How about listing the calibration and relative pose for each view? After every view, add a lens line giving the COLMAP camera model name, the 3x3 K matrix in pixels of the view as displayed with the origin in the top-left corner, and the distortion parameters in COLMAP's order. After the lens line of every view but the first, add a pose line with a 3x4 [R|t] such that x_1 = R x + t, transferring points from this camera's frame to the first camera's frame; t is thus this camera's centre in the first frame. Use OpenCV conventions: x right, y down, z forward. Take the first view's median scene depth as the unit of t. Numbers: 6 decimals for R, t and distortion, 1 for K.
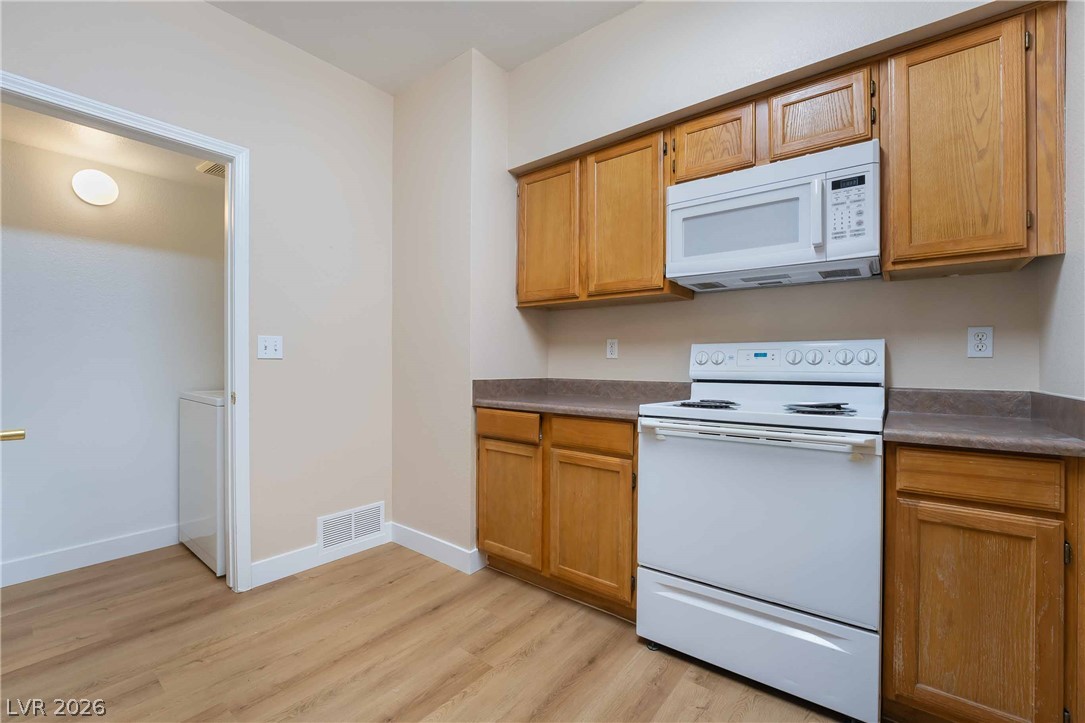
lens RADIAL K [[463.2, 0, 538.1], [0, 463.2, 364.2], [0, 0, 1]] dist [-0.021012, 0.000992]
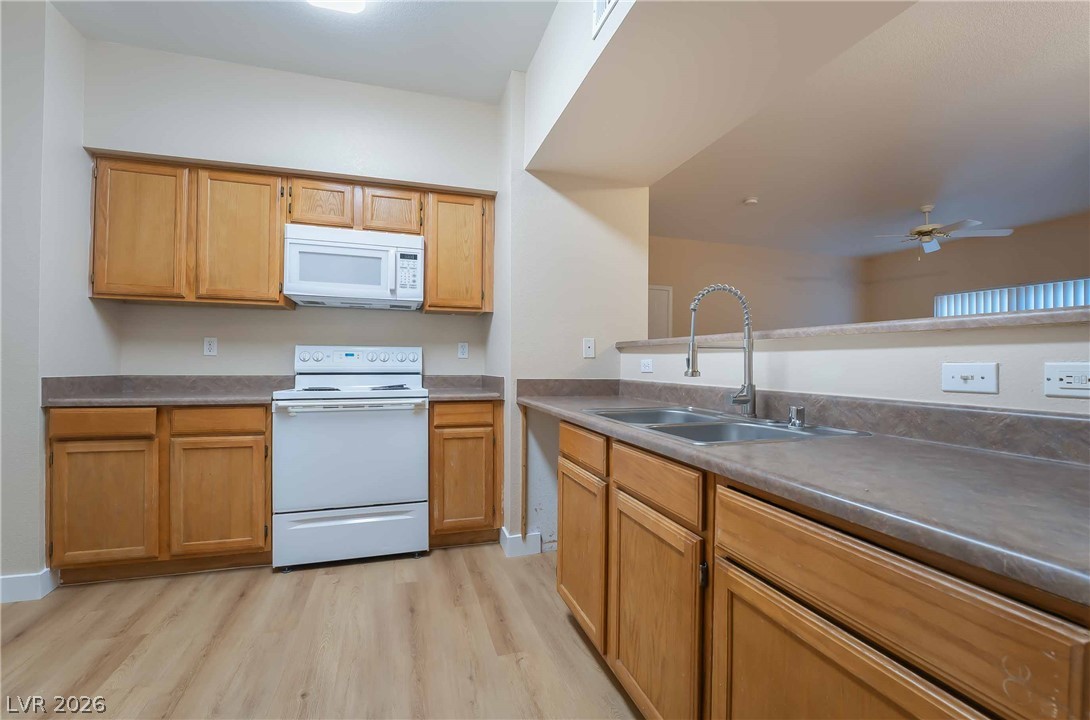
lens RADIAL K [[468.5, 0, 550.0], [0, 468.5, 361.5], [0, 0, 1]] dist [-0.000333, -0.000069]
pose [[0.552982, 0.004948, 0.833179, -0.433040], [-0.002774, 0.999988, -0.004097, 0.005689], [-0.833189, -0.000046, 0.552989, -0.368865]]
